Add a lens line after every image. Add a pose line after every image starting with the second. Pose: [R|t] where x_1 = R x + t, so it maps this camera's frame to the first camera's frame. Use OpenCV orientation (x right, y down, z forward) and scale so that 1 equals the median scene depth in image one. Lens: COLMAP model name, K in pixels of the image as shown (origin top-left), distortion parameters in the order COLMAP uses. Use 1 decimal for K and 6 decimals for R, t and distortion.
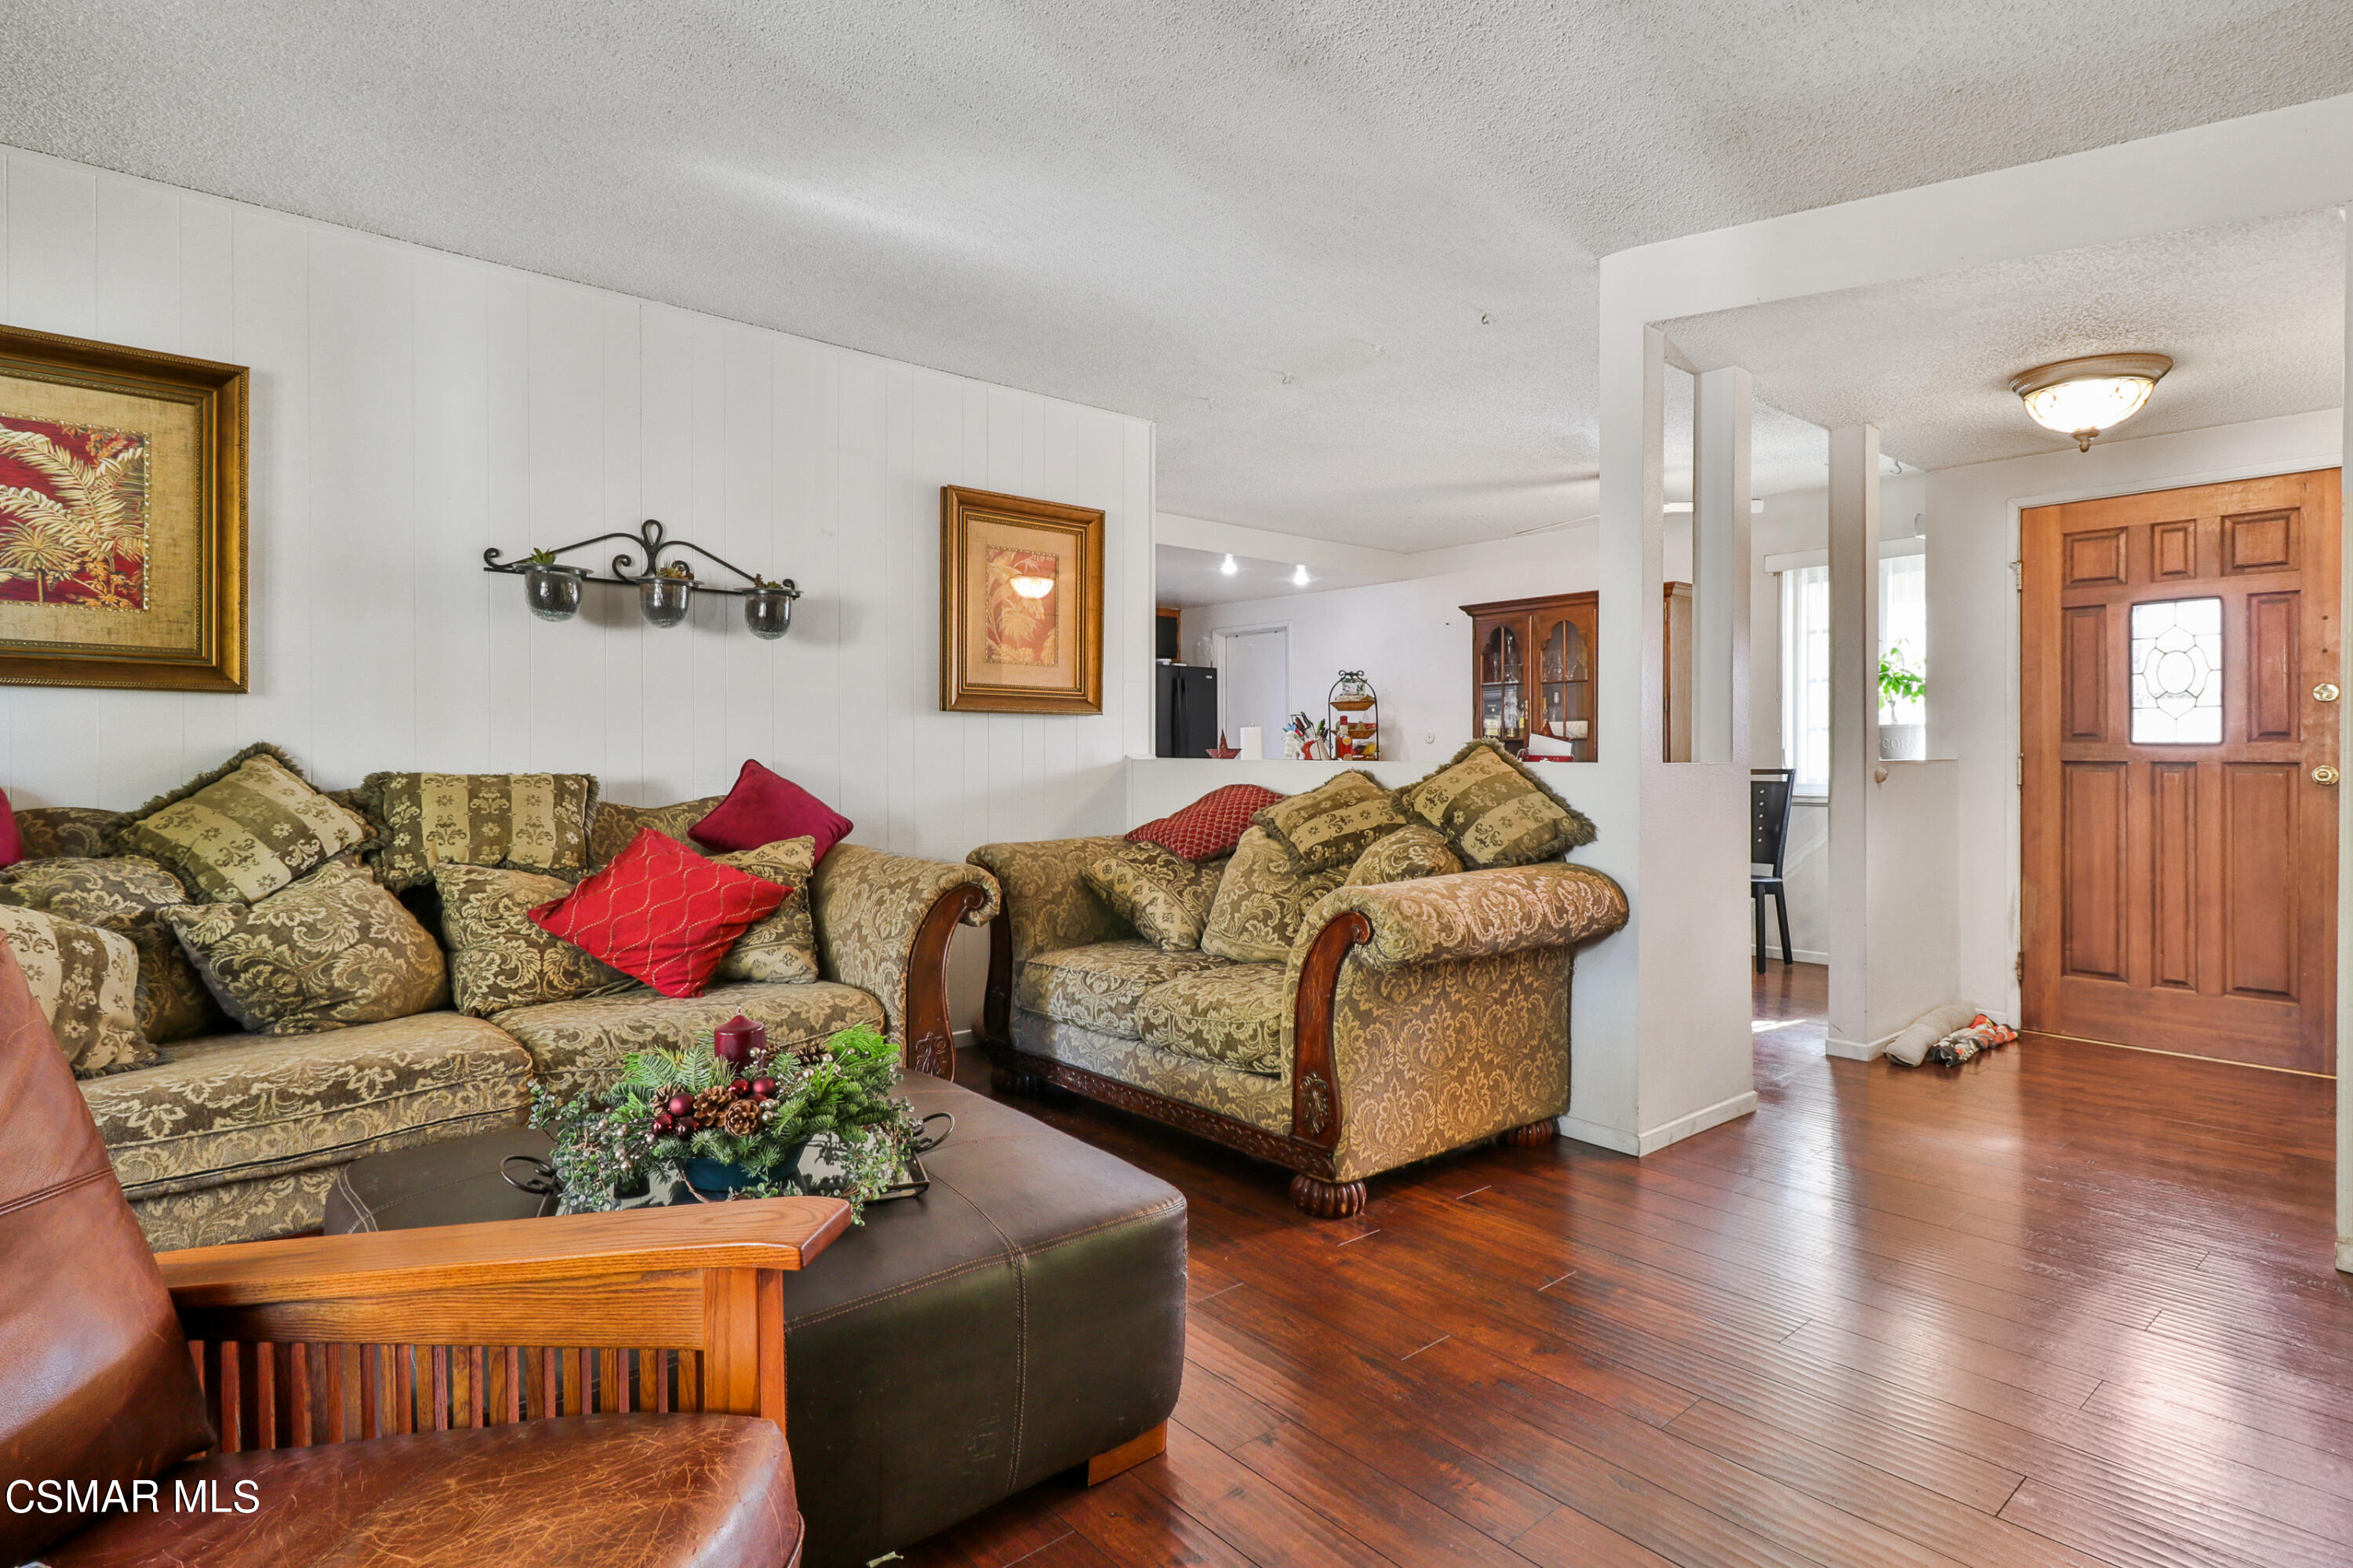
lens RADIAL K [[1238.5, 0, 1173.4], [0, 1238.5, 794.3], [0, 0, 1]] dist [0.000169, -0.014171]
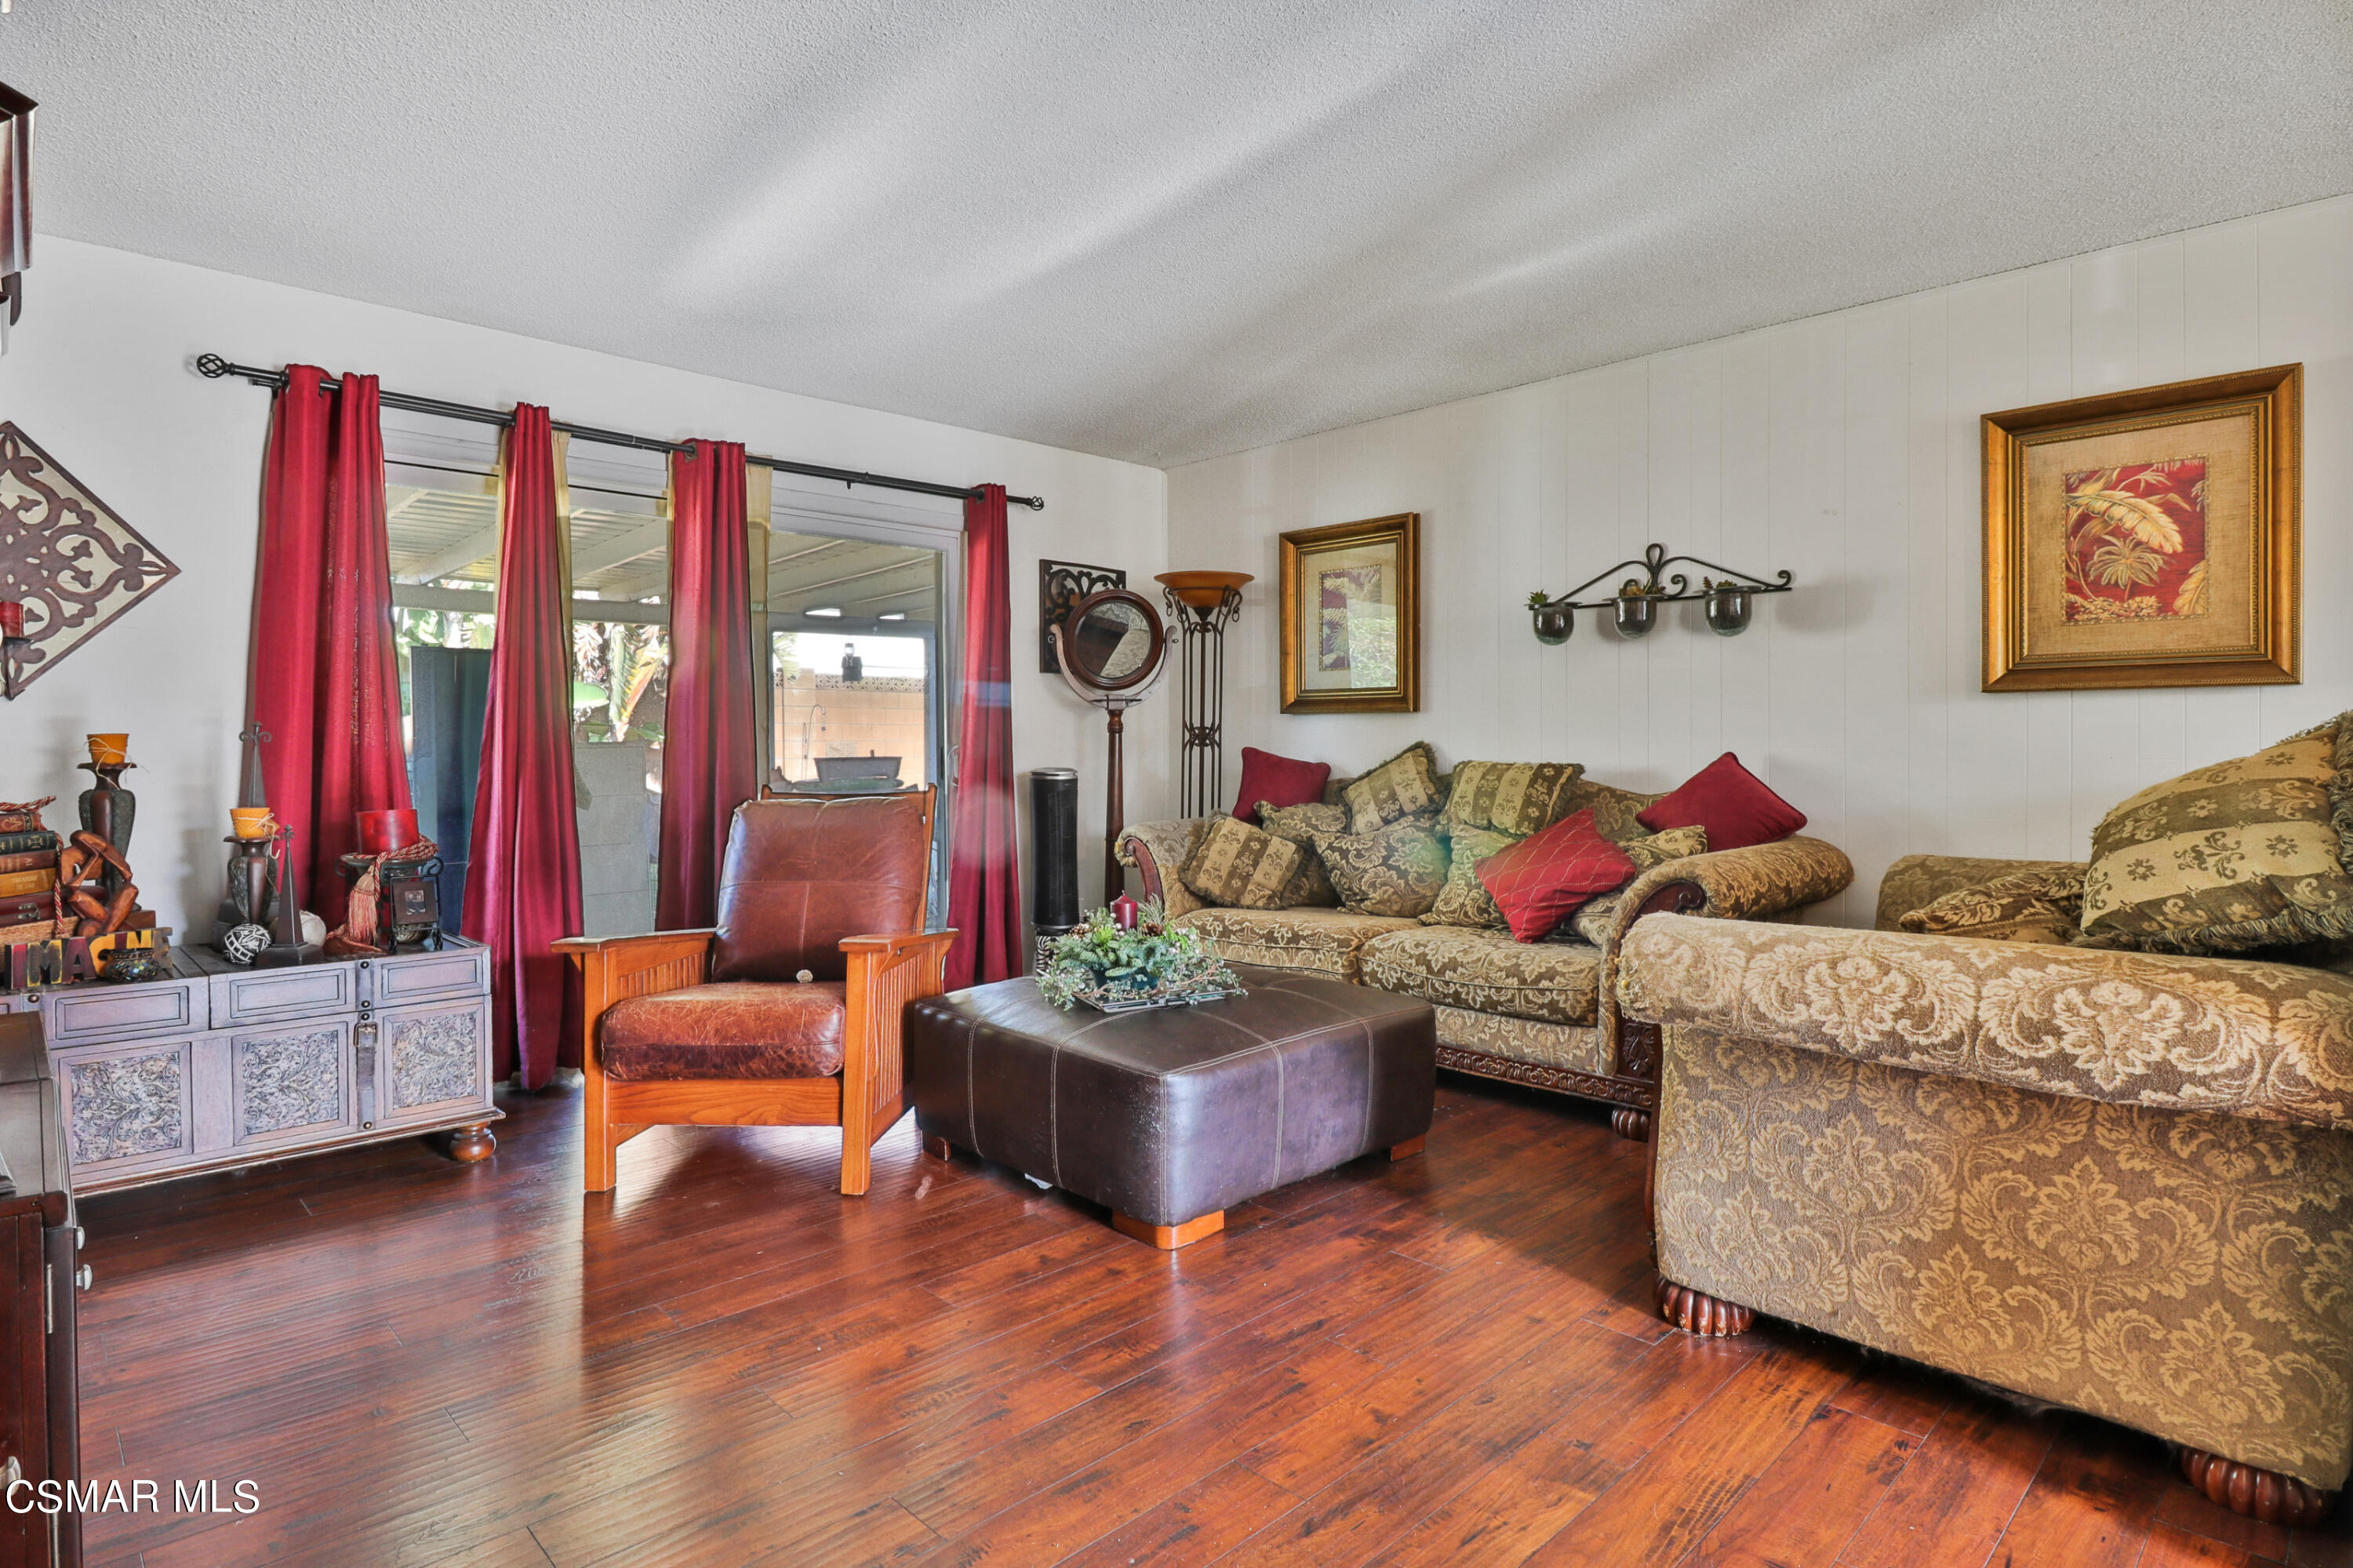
lens RADIAL K [[1203.5, 0, 1171.3], [0, 1203.5, 784.4], [0, 0, 1]] dist [0.000413, -0.014734]
pose [[0.031390, 0.018159, -0.999342, 0.783794], [-0.036901, 0.999174, 0.016997, -0.000958], [0.998826, 0.036343, 0.032034, 0.597401]]
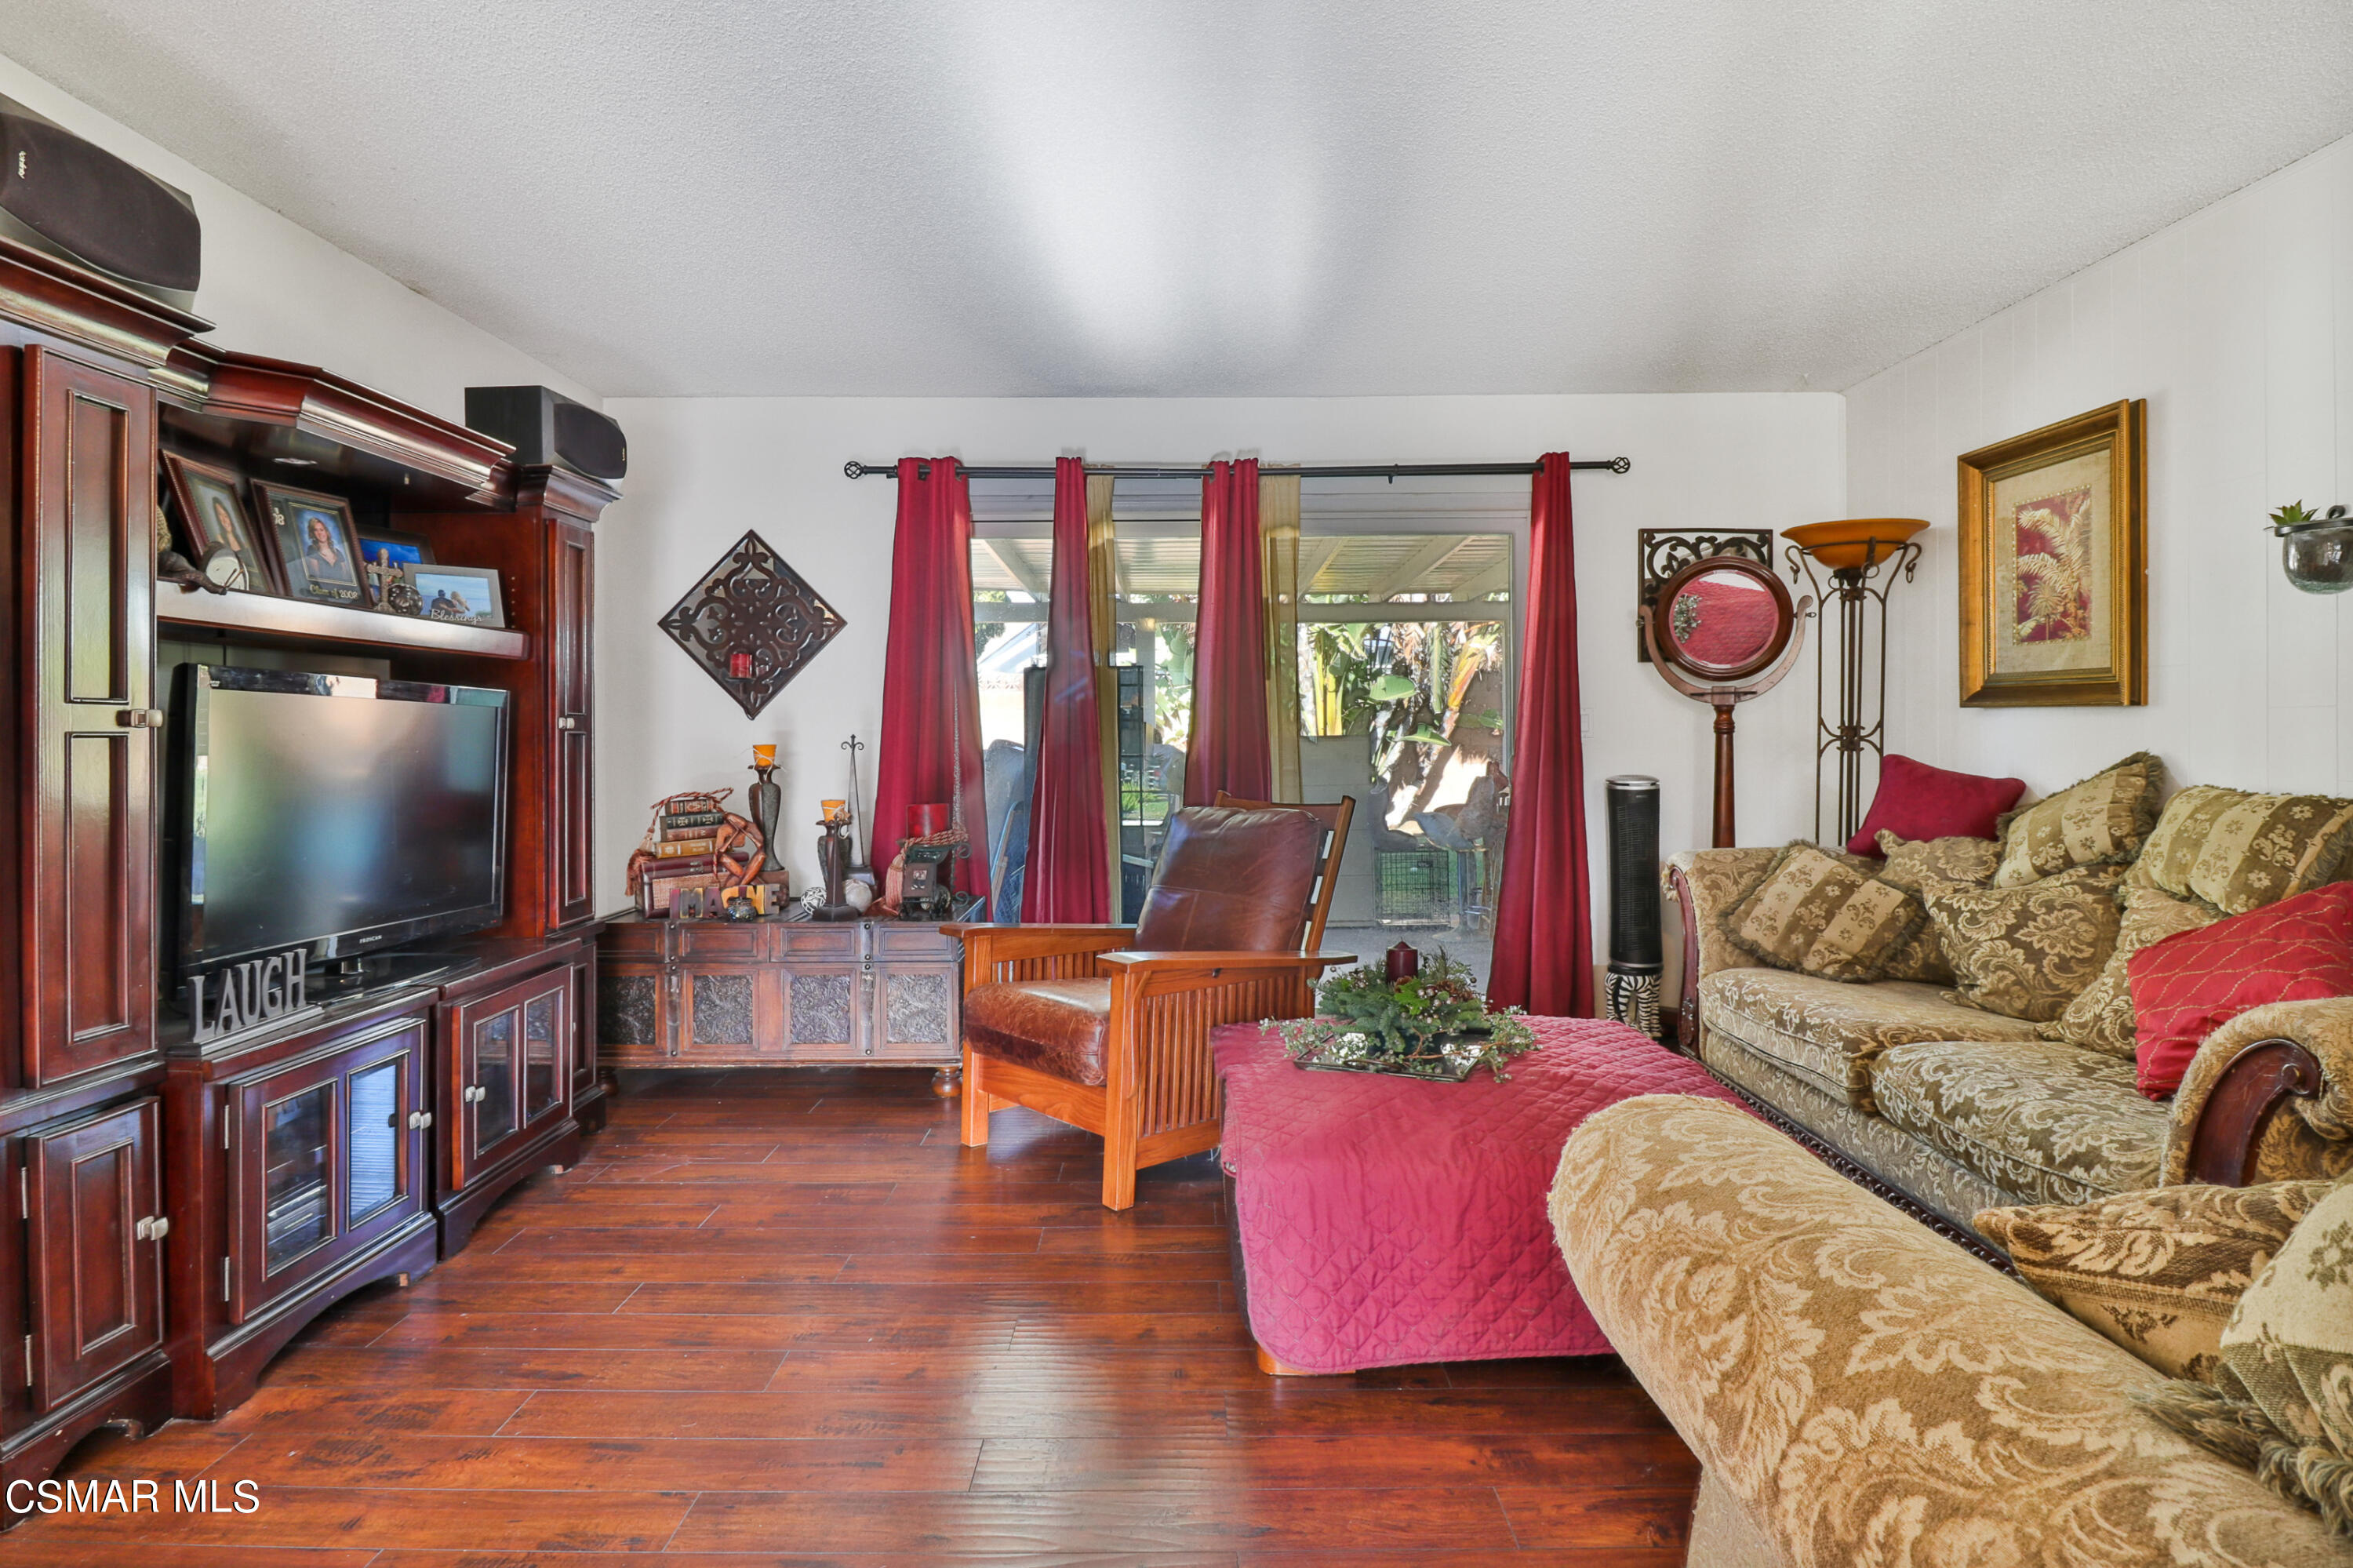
lens RADIAL K [[1216.1, 0, 1187.1], [0, 1216.1, 755.9], [0, 0, 1]] dist [0.001010, -0.012972]
pose [[-0.667309, 0.006544, -0.744752, 0.528550], [-0.034495, 0.998617, 0.039683, -0.049299], [0.743982, 0.052171, -0.666160, 1.031332]]
